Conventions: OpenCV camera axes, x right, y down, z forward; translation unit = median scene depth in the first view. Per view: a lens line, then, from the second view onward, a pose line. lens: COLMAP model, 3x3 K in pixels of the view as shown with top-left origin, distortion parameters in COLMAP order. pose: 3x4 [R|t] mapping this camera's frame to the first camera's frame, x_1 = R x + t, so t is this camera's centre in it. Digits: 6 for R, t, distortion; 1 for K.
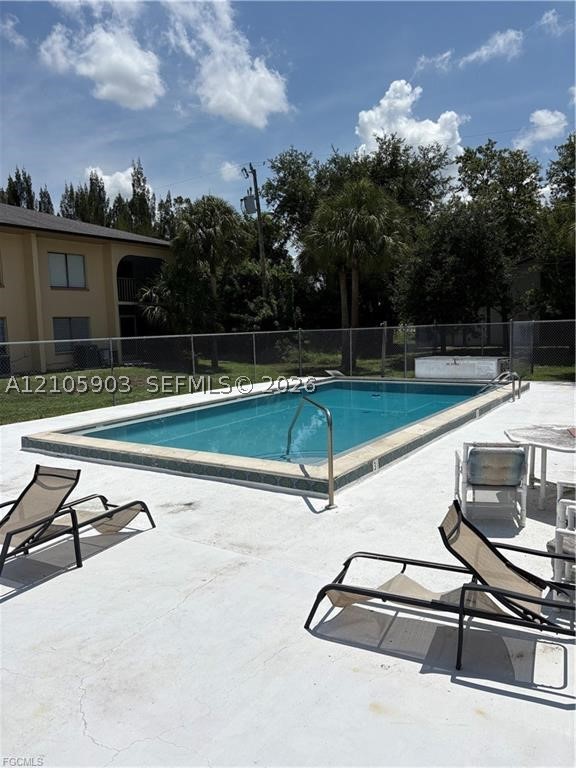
lens RADIAL K [[573.9, 0, 283.4], [0, 573.9, 384.9], [0, 0, 1]] dist [0.061159, -0.062860]
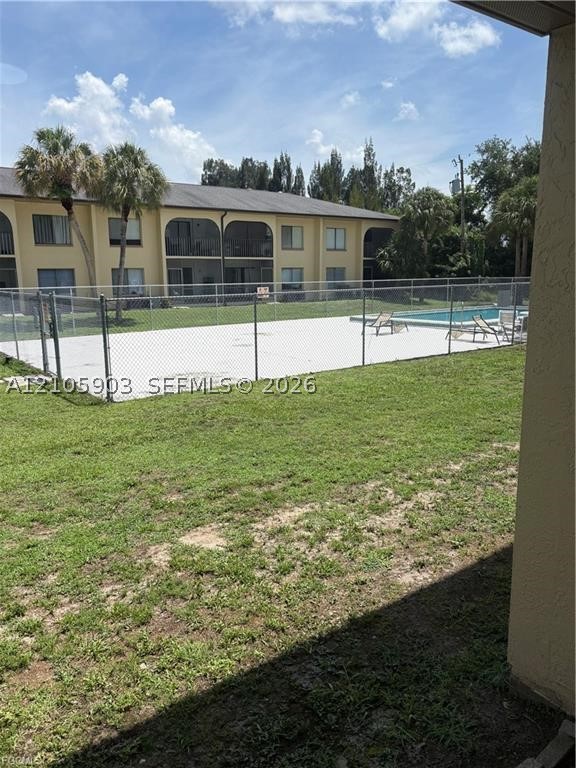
lens RADIAL K [[573.9, 0, 283.4], [0, 573.9, 384.9], [0, 0, 1]] dist [0.061159, -0.062860]
pose [[0.941515, 0.080802, -0.327139, 0.042167], [-0.050091, 0.993599, 0.101251, 0.041900], [0.333226, -0.078942, 0.939536, -0.457594]]
